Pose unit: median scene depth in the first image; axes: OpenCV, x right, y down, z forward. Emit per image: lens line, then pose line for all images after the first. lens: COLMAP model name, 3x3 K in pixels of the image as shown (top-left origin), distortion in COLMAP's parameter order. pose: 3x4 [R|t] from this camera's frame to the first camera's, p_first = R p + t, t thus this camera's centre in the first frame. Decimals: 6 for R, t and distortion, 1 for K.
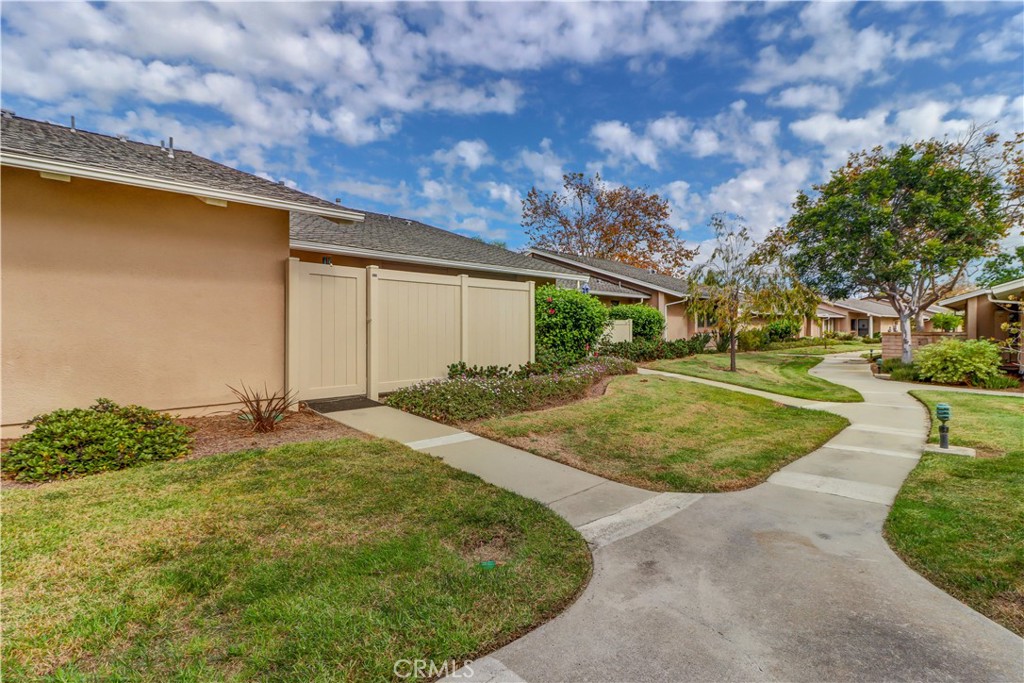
lens RADIAL K [[473.5, 0, 549.9], [0, 473.5, 332.3], [0, 0, 1]] dist [0.014132, -0.010240]
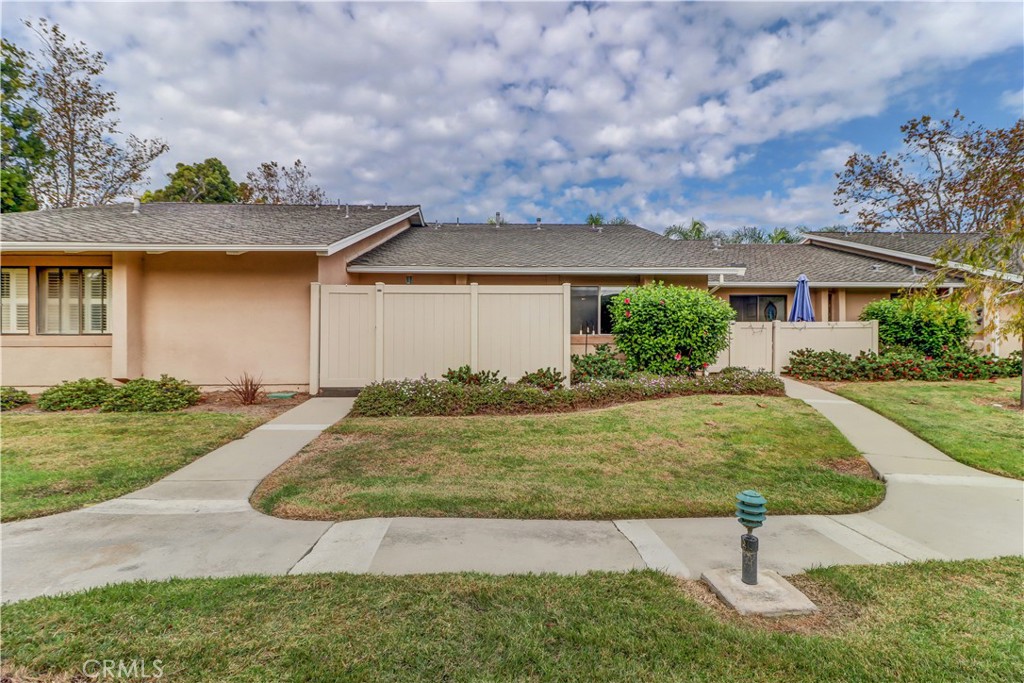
lens RADIAL K [[473.5, 0, 512.8], [0, 473.5, 342.6], [0, 0, 1]] dist [0.014132, -0.010240]
pose [[0.729569, 0.012276, -0.683797, 0.881169], [-0.004043, 0.999899, 0.013637, -0.006465], [0.683895, -0.007184, 0.729545, 0.433806]]
